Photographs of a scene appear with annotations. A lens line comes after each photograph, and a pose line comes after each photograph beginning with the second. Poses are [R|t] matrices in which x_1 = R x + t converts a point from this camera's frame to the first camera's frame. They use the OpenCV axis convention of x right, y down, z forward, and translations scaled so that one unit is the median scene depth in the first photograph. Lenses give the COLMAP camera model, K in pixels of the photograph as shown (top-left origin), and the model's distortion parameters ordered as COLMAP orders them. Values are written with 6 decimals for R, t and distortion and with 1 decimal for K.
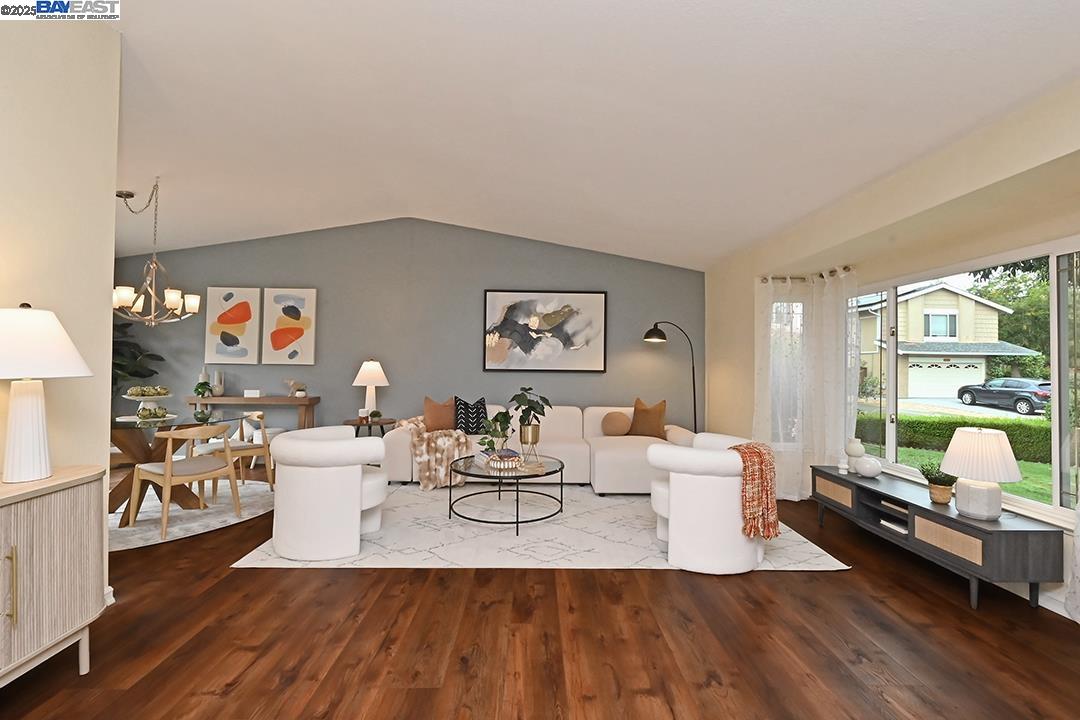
lens RADIAL K [[478.5, 0, 544.3], [0, 478.5, 355.0], [0, 0, 1]] dist [-0.000815, -0.002325]
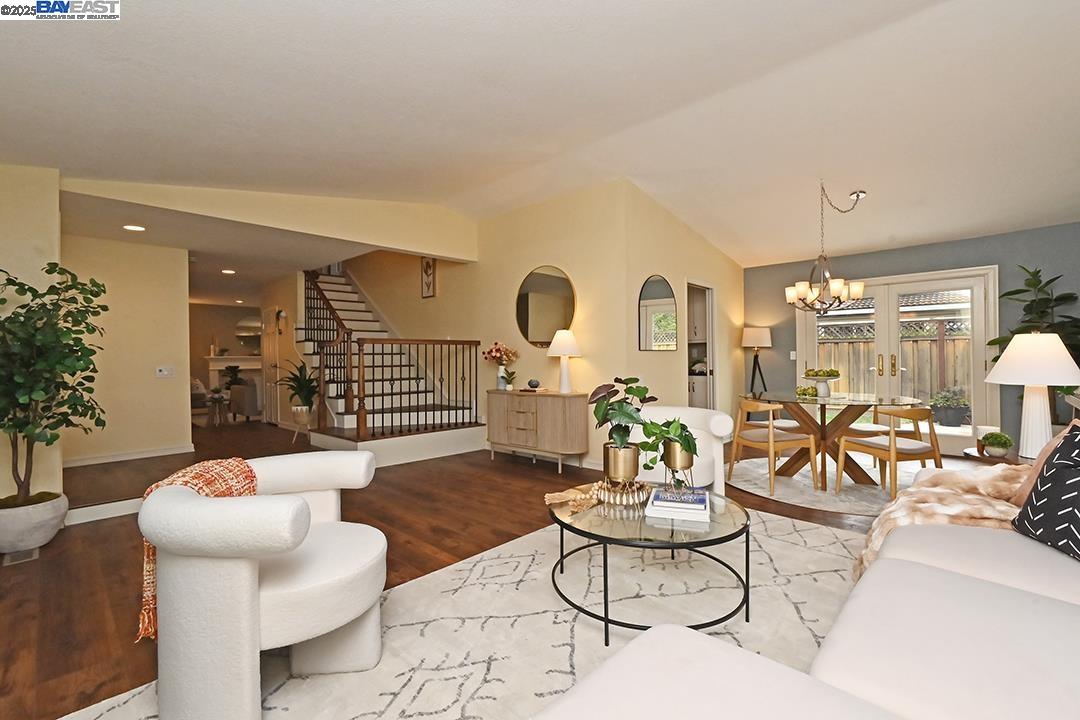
lens RADIAL K [[478.5, 0, 557.6], [0, 478.5, 354.3], [0, 0, 1]] dist [-0.000815, -0.002325]
pose [[-0.693843, -0.013622, -0.719998, 0.288679], [0.015922, 0.999286, -0.034250, 0.039671], [0.719951, -0.035228, -0.693131, 0.905941]]
